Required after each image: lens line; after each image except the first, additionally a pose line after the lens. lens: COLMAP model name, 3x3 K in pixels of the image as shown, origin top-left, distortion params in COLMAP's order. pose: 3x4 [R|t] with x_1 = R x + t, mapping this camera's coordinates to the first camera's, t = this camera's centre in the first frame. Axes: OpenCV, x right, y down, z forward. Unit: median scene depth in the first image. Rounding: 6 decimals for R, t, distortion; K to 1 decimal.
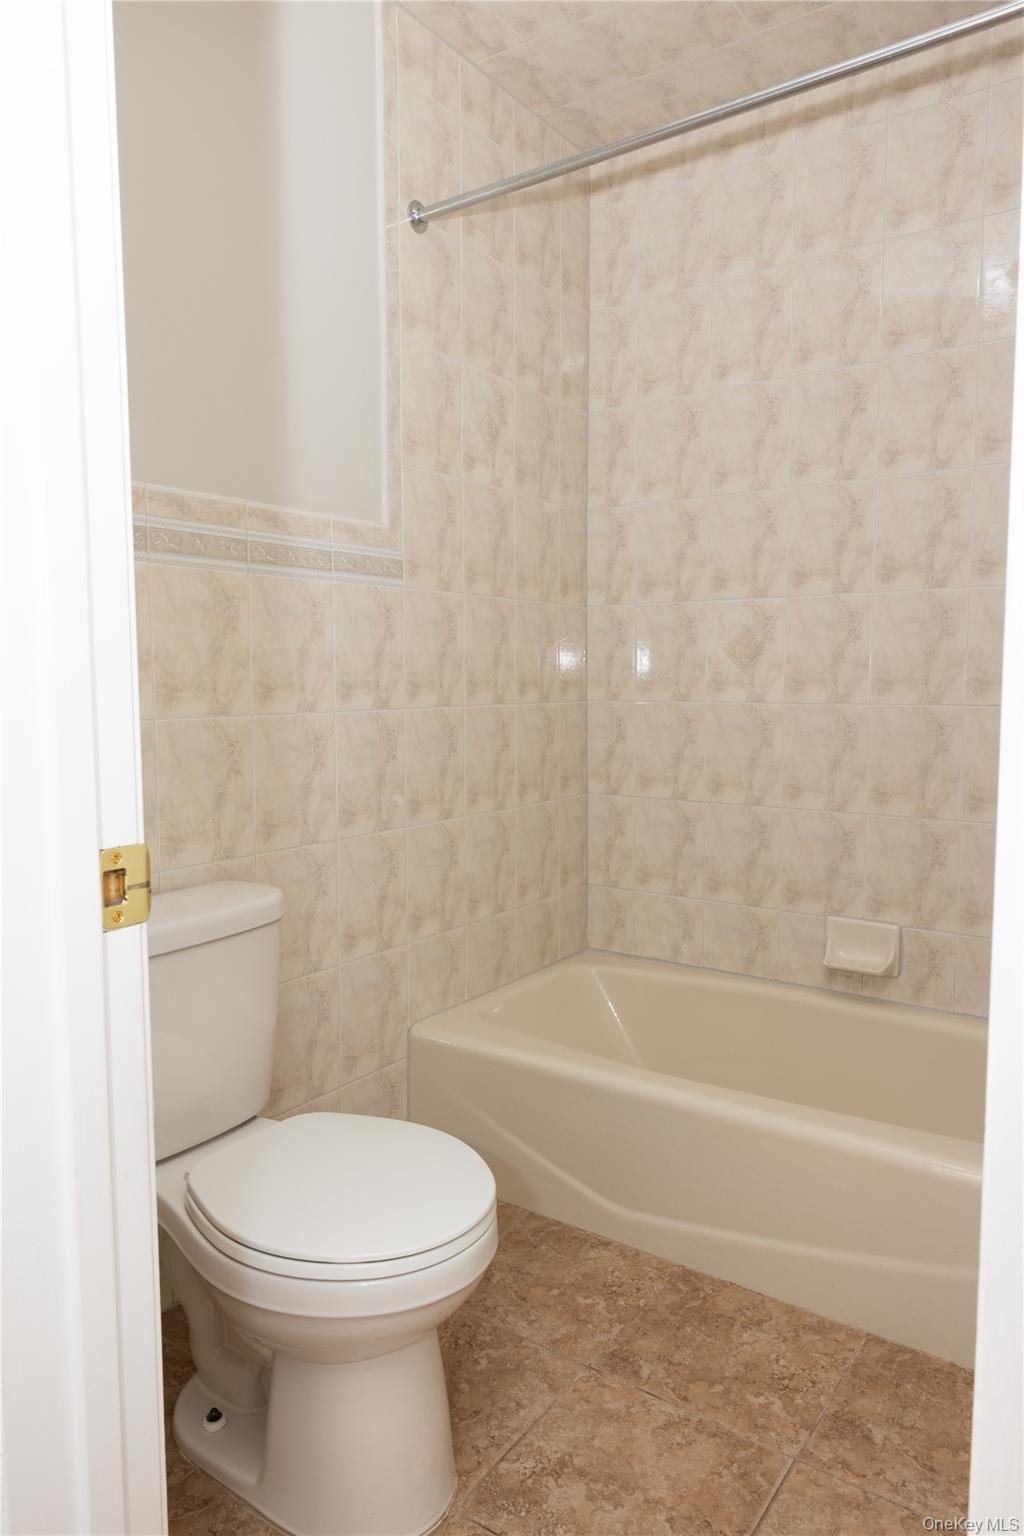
lens RADIAL K [[1024.4, 0, 512.0], [0, 1024.4, 768.0], [0, 0, 1]] dist [-0.007688, 0.002795]
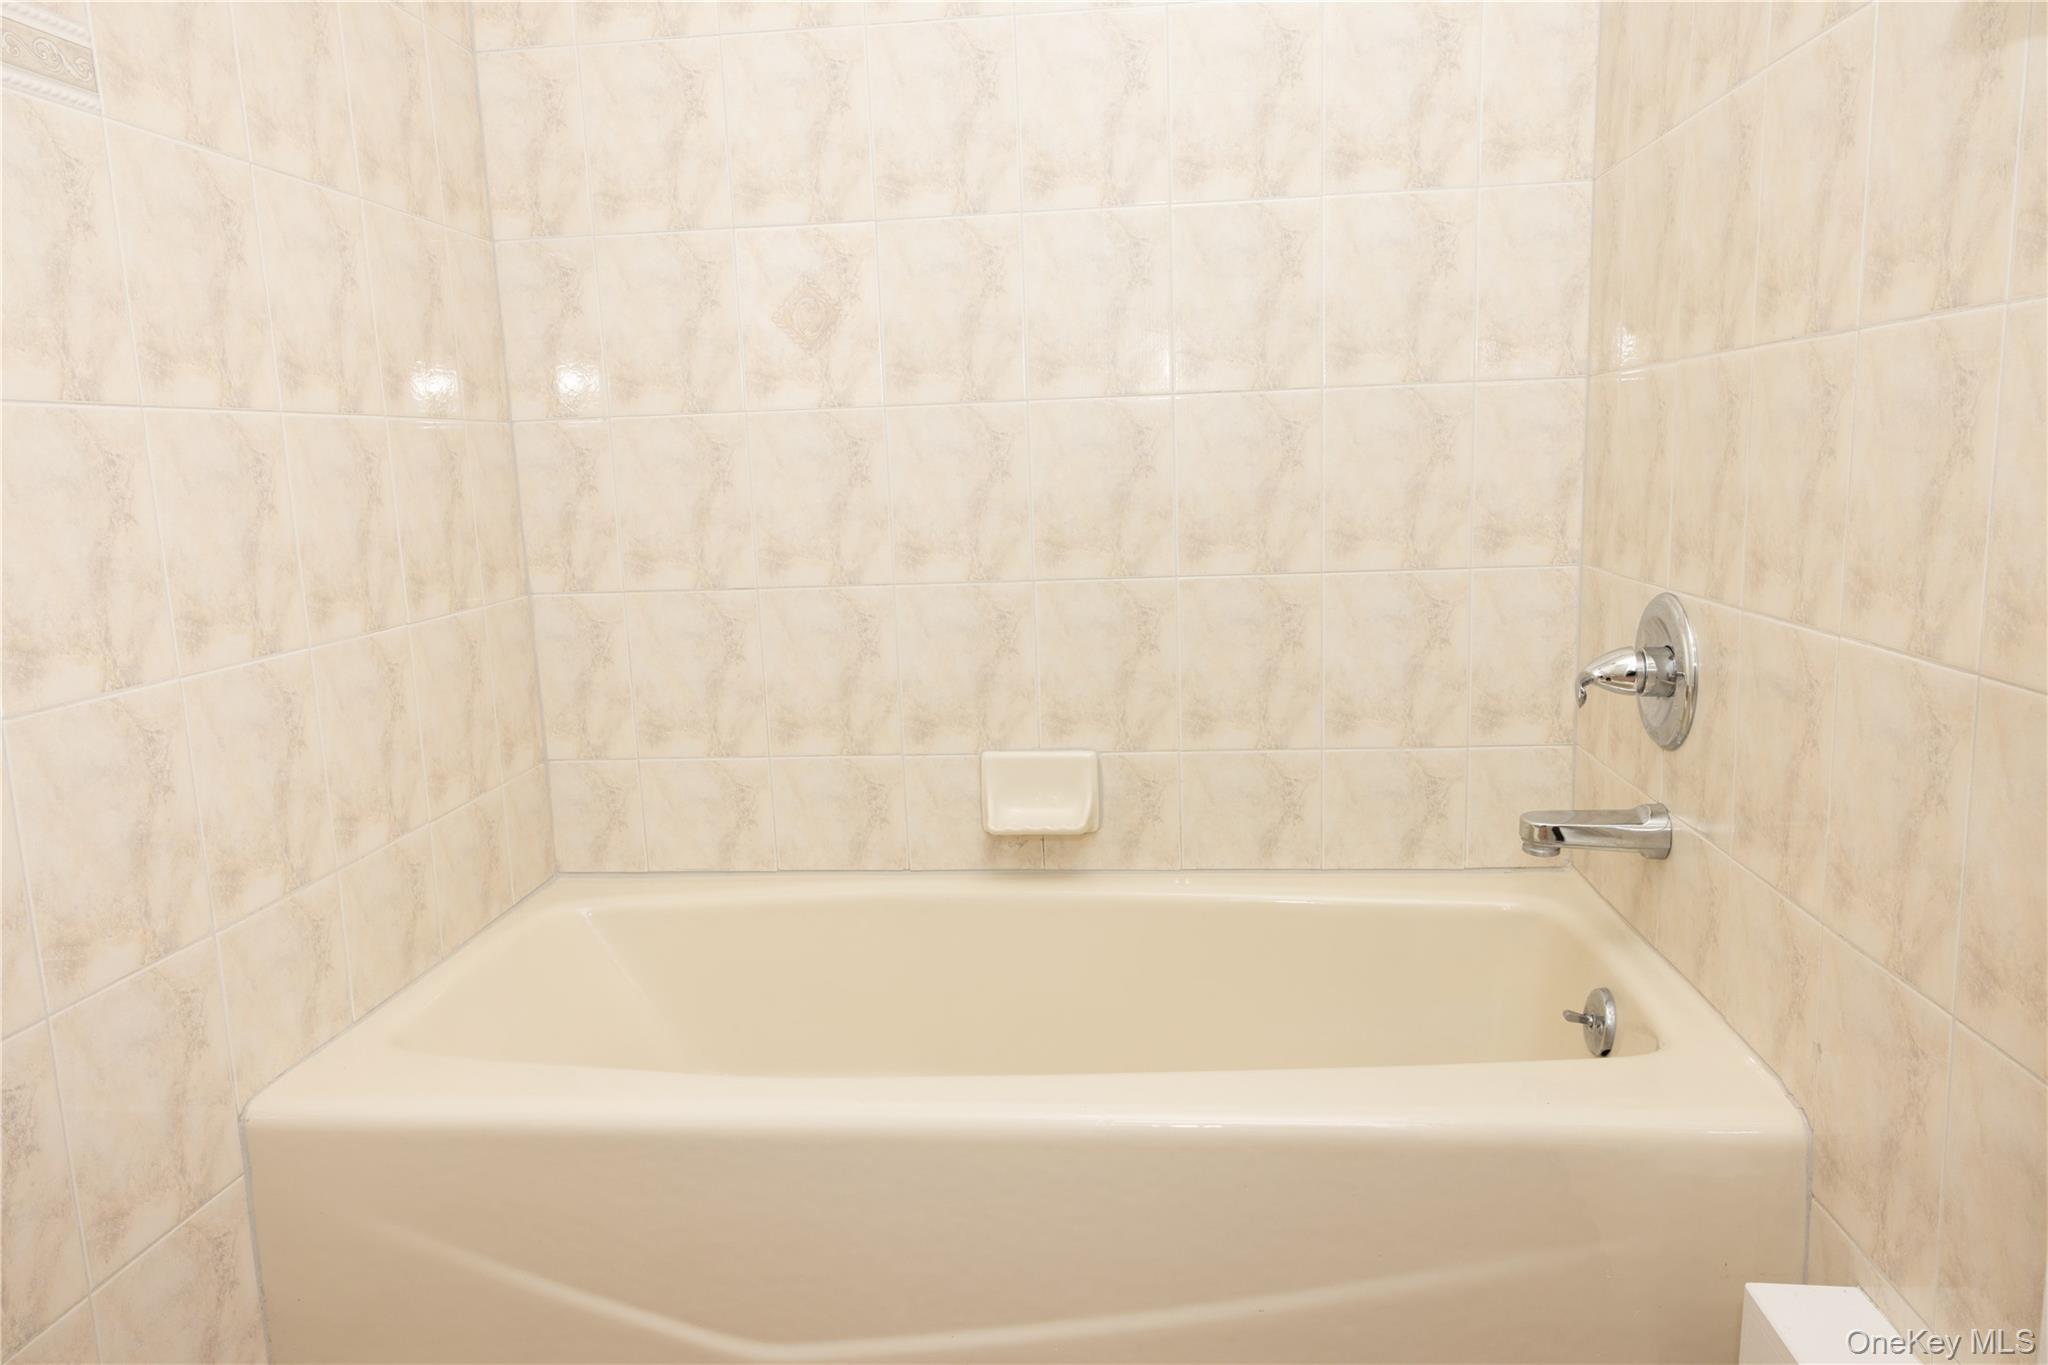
lens RADIAL K [[1365.8, 0, 1024.0], [0, 1365.8, 682.5], [0, 0, 1]] dist [-0.007688, 0.002795]
pose [[0.863019, -0.109508, 0.493160, -0.070018], [0.077576, 0.993371, 0.084826, 0.034076], [-0.499180, -0.034949, 0.865793, 0.271341]]
